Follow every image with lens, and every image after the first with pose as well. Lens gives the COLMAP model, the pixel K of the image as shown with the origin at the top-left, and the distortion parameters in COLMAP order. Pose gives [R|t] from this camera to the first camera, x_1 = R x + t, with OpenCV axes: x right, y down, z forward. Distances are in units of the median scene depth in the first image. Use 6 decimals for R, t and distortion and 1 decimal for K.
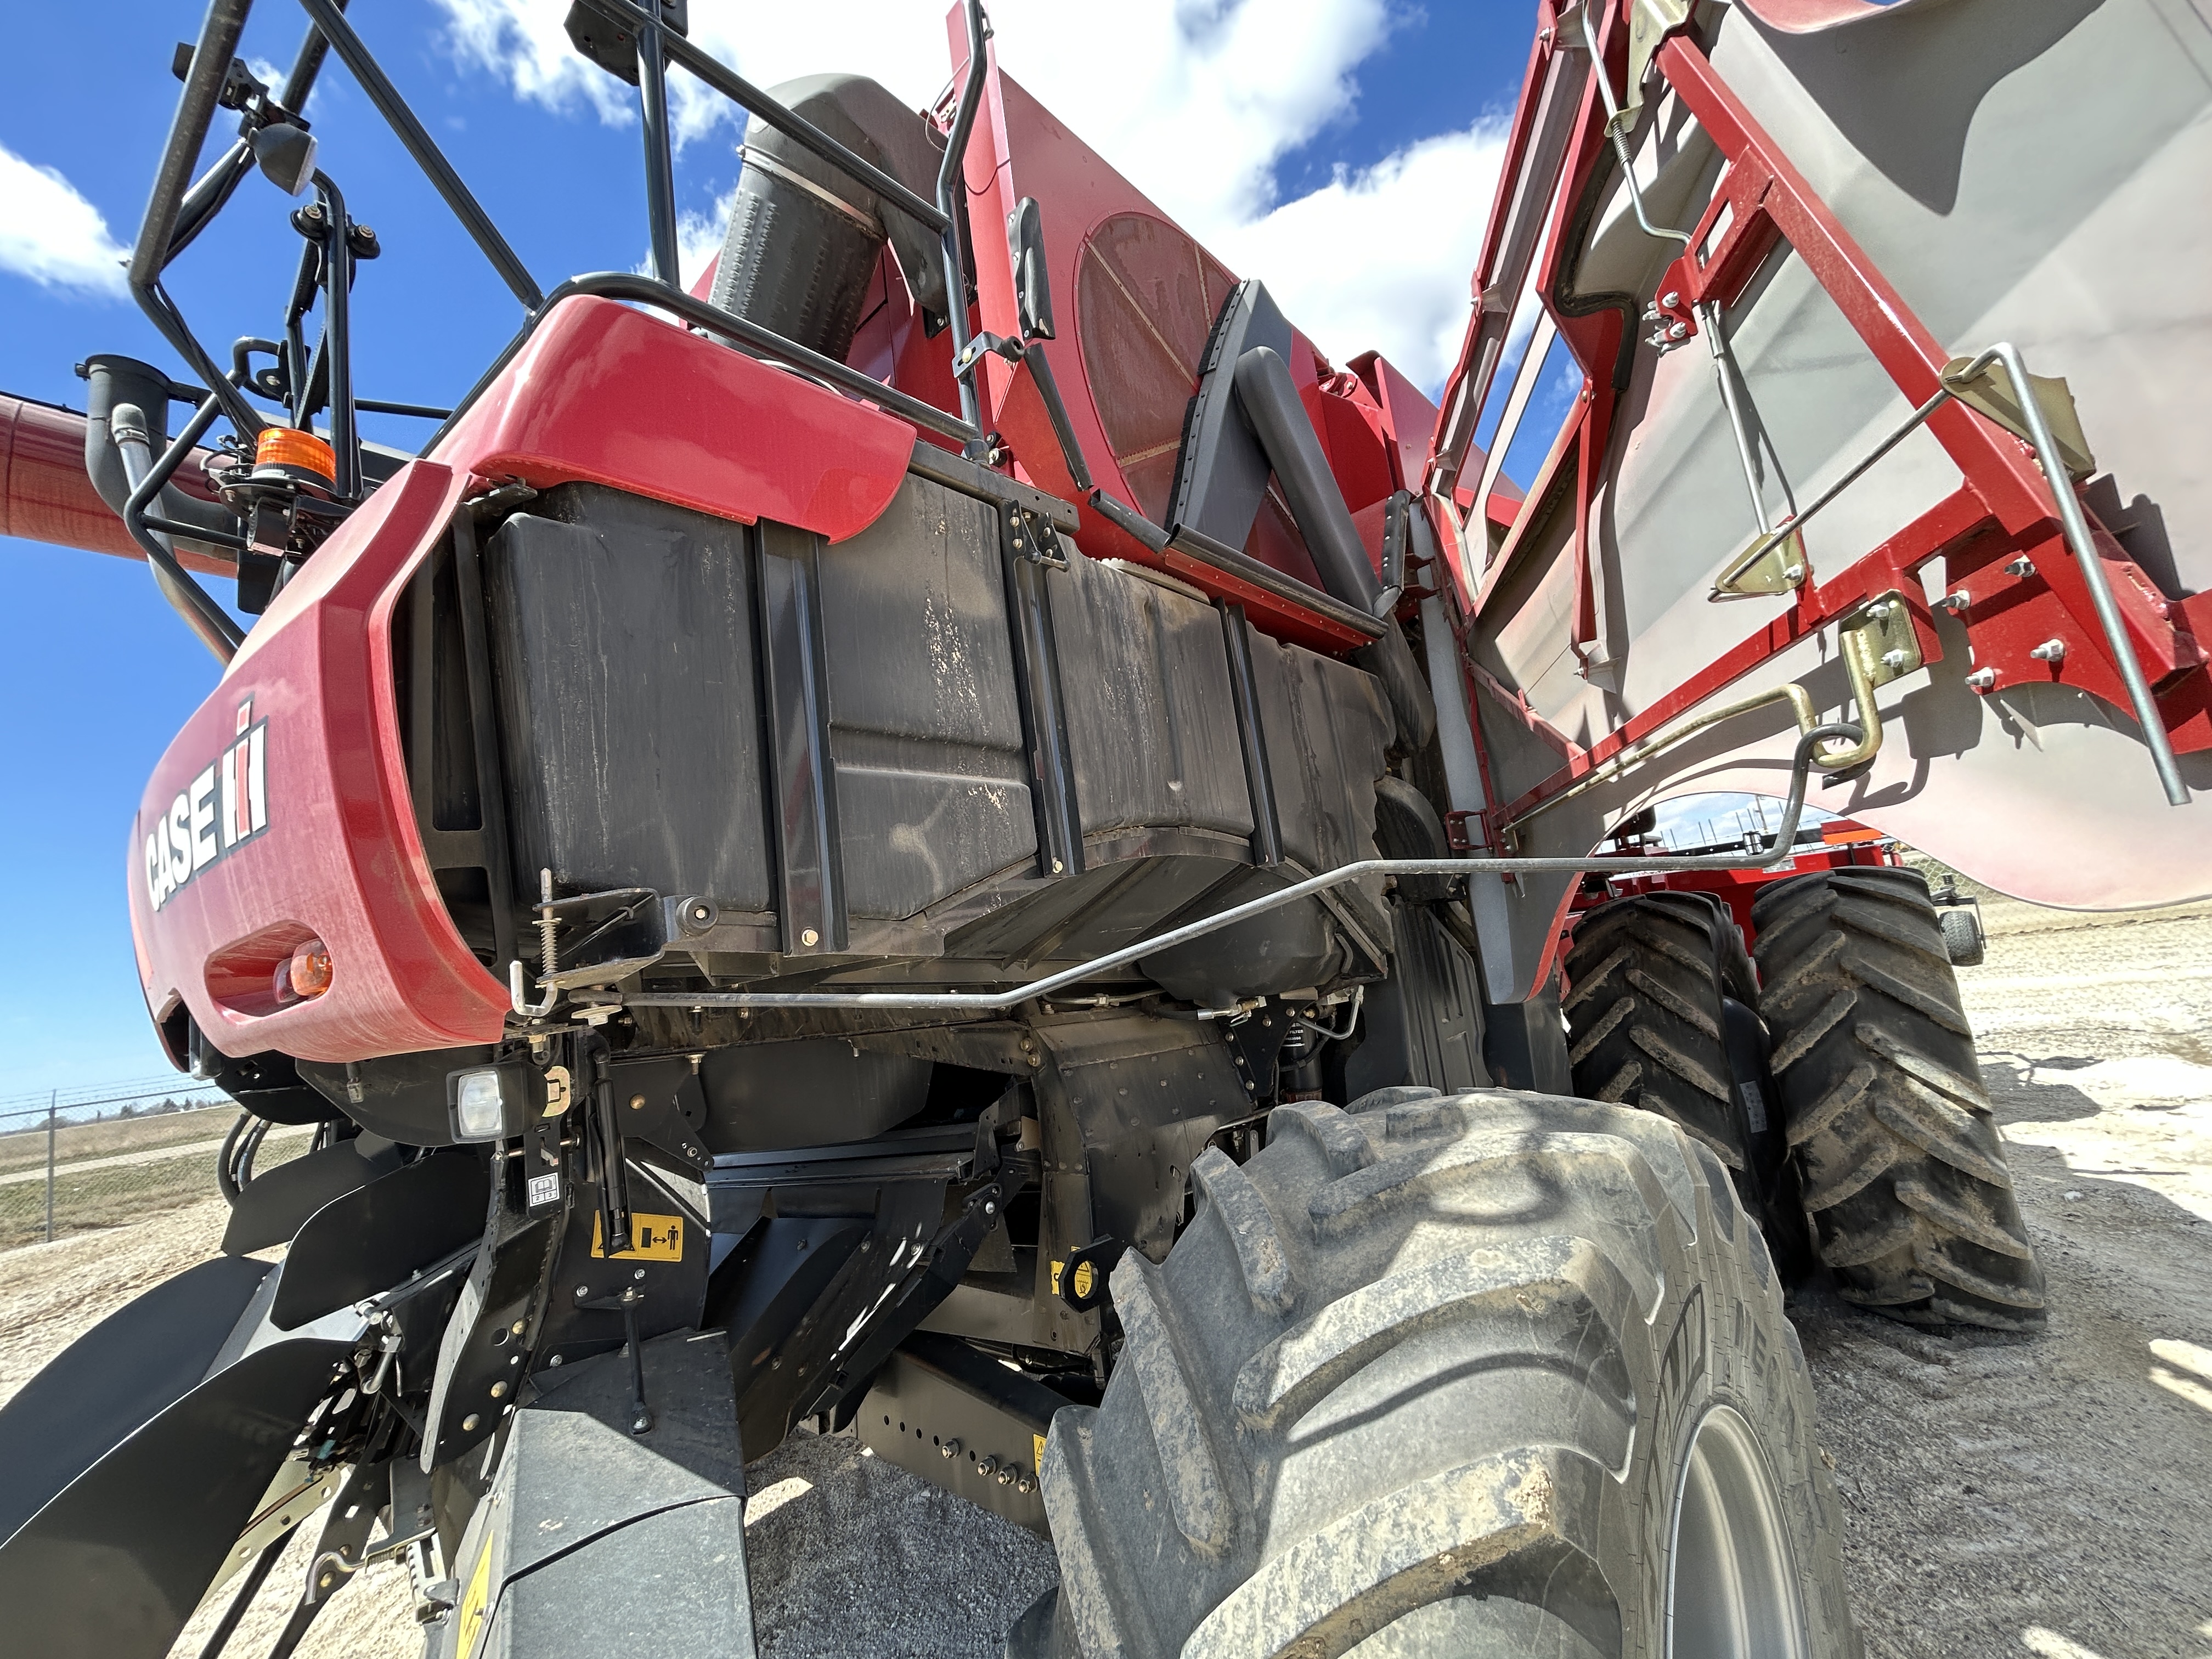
lens RADIAL K [[895.4, 0, 1105.4], [0, 895.4, 832.9], [0, 0, 1]] dist [0.001128, -0.000314]
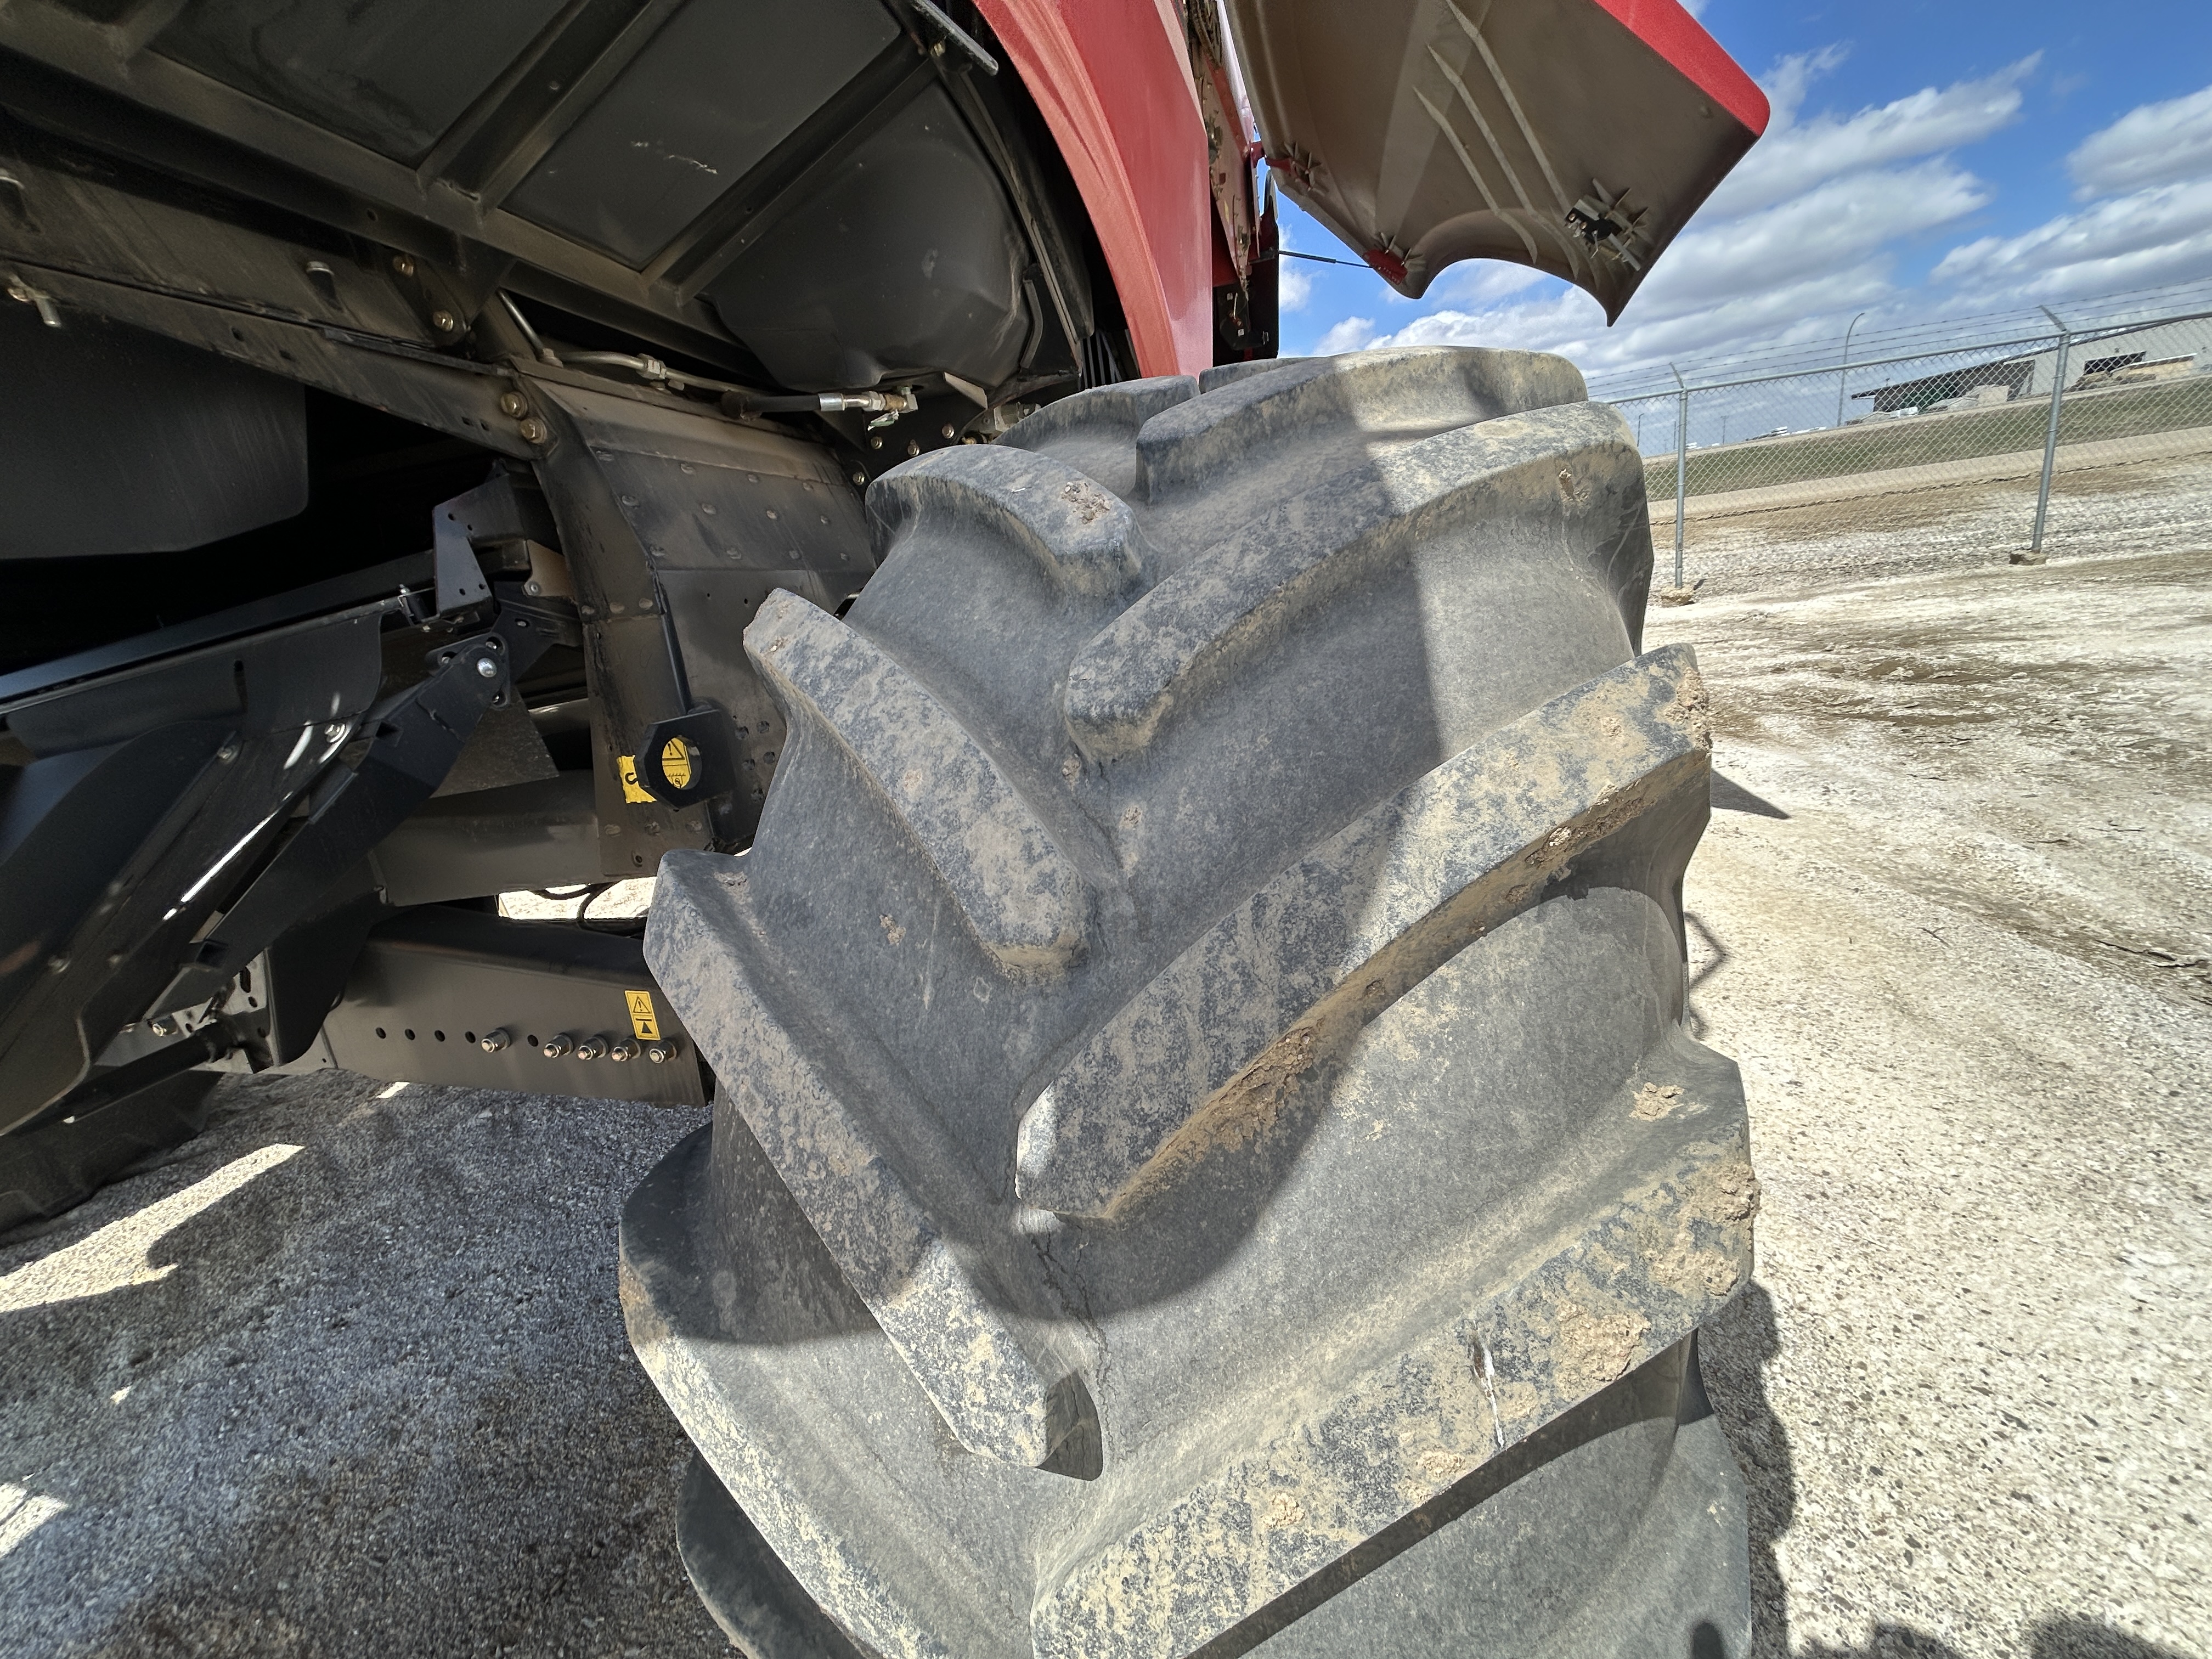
lens RADIAL K [[895.4, 0, 1122.9], [0, 895.4, 820.7], [0, 0, 1]] dist [0.001128, -0.000314]
pose [[0.888506, -0.115111, 0.444192, -0.053632], [-0.064498, 0.927083, 0.369266, 0.472701], [-0.454309, -0.356745, 0.816294, 0.524627]]
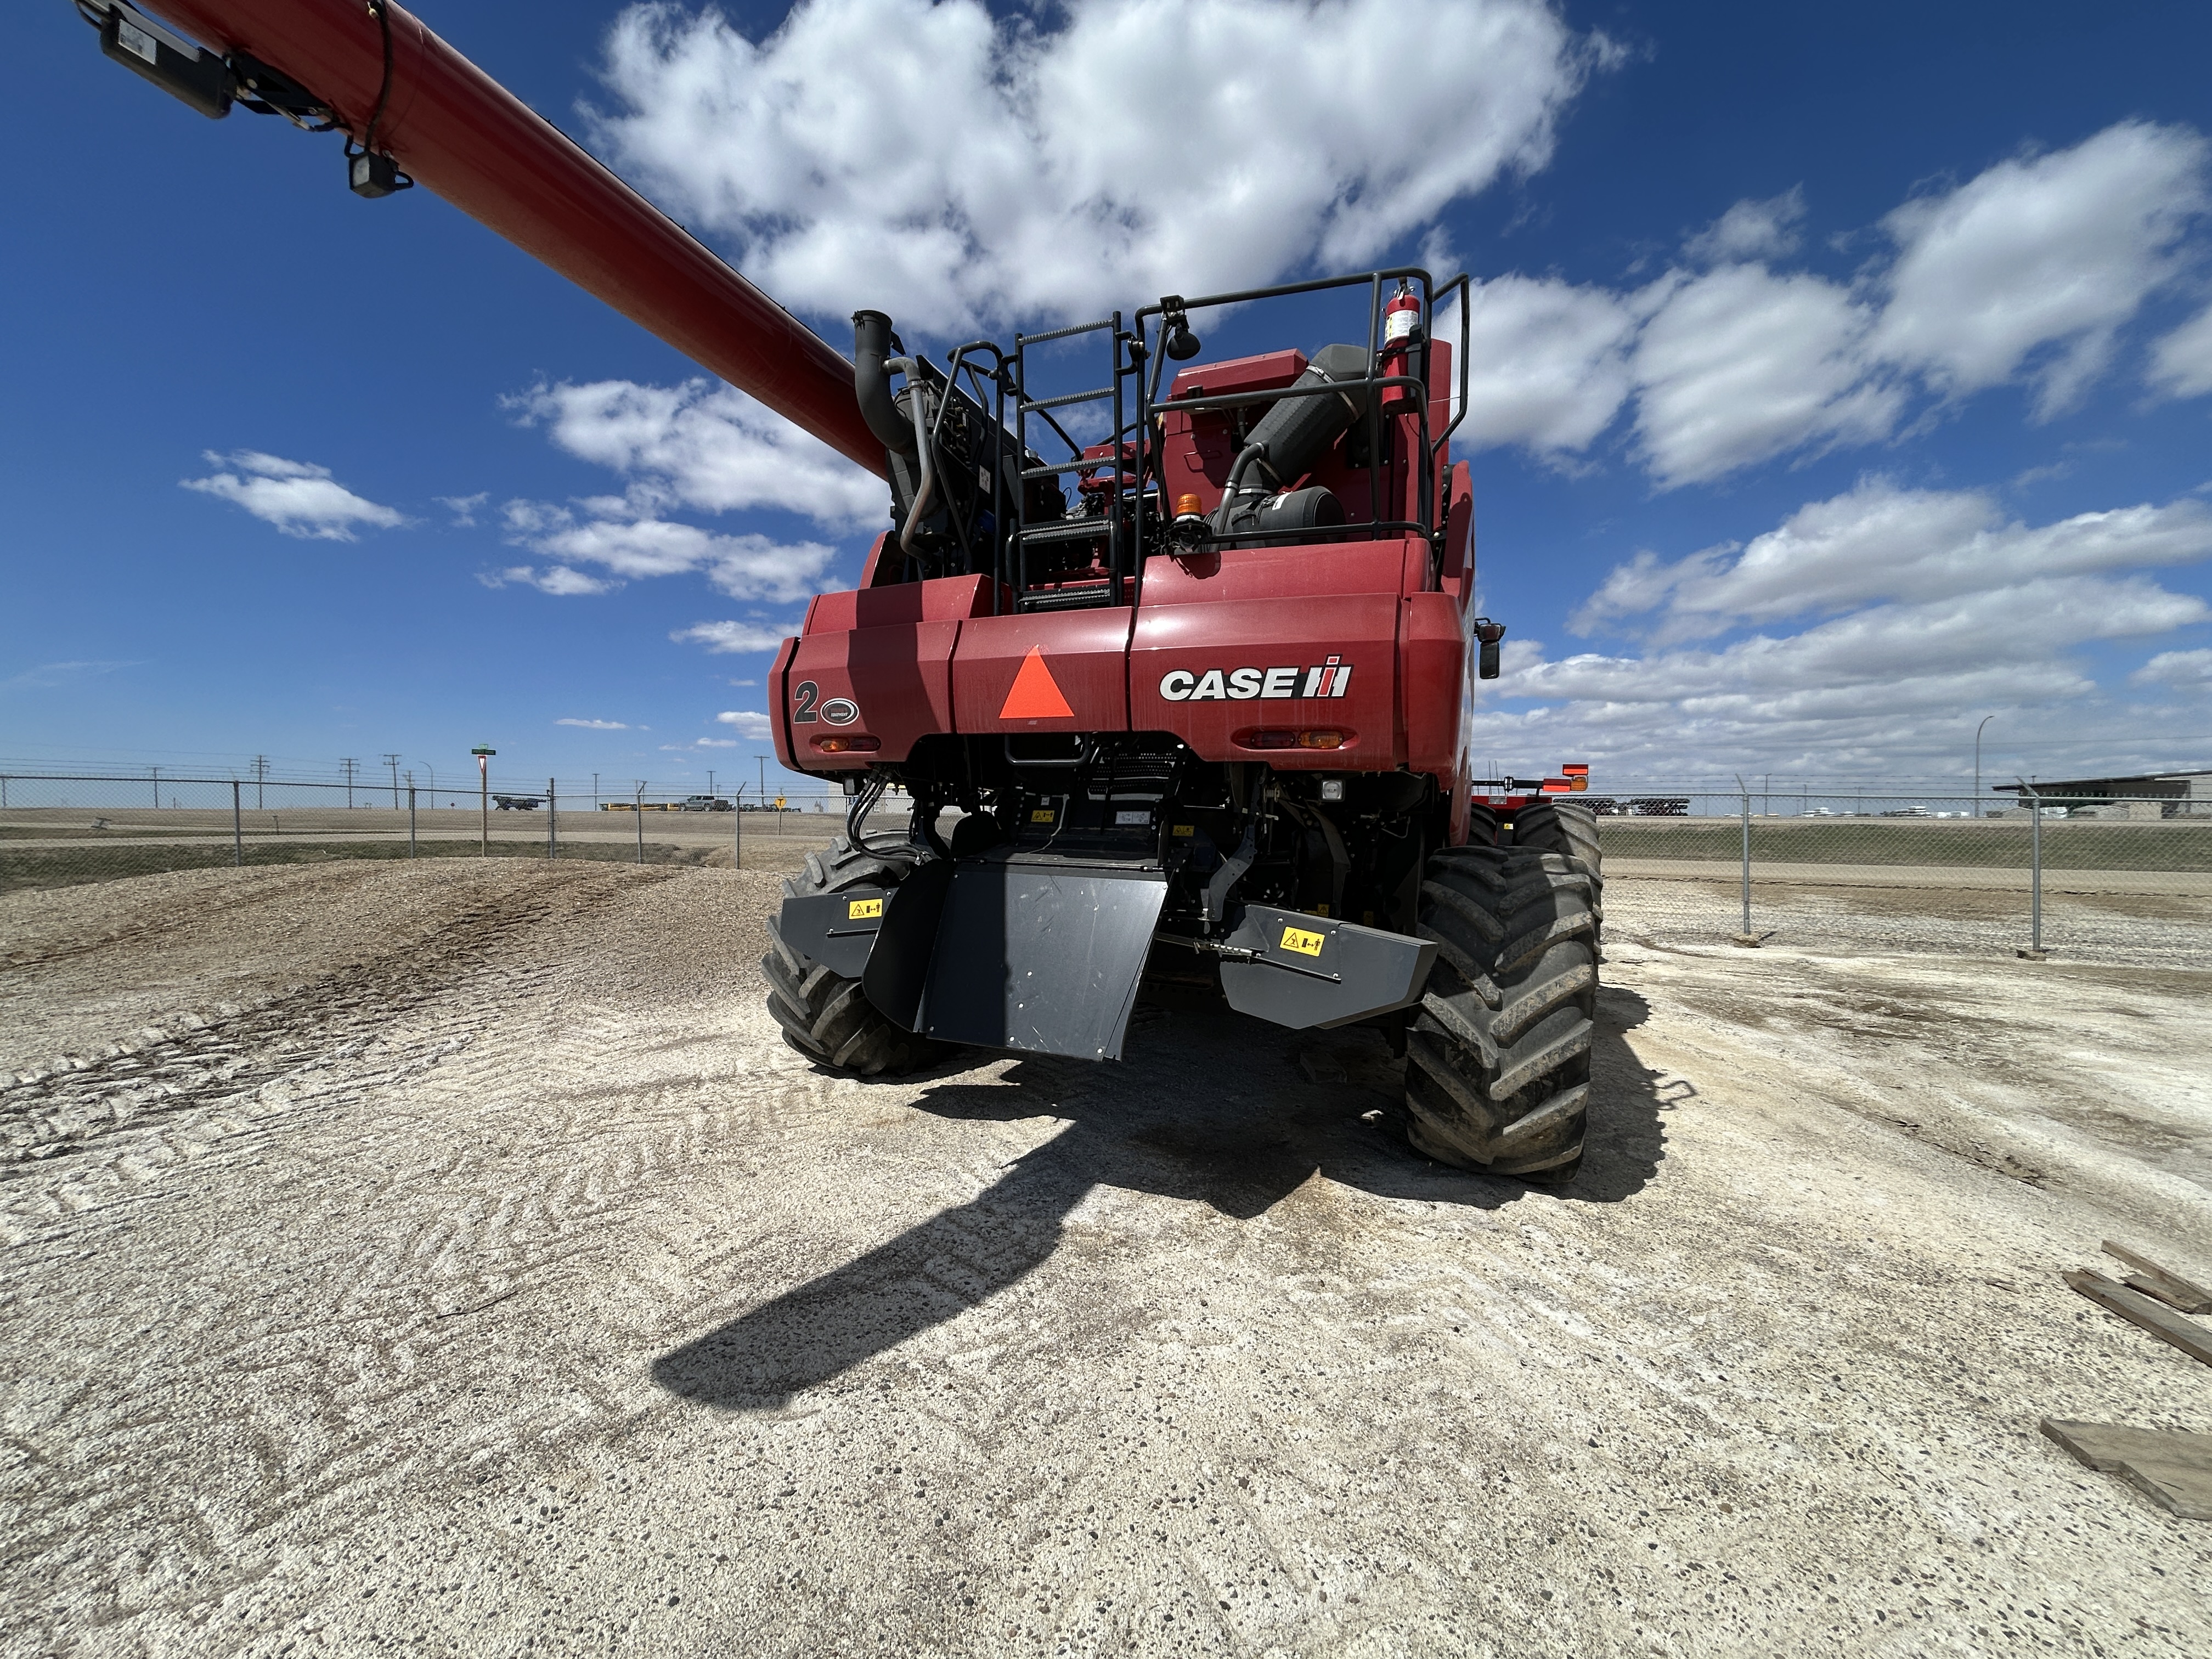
lens RADIAL K [[895.4, 0, 1105.9], [0, 895.4, 839.1], [0, 0, 1]] dist [0.001128, -0.000314]
pose [[0.932950, 0.144009, 0.329947, -2.234096], [-0.197197, 0.971205, 0.133696, 0.210601], [-0.301193, -0.189797, 0.934484, -1.544623]]
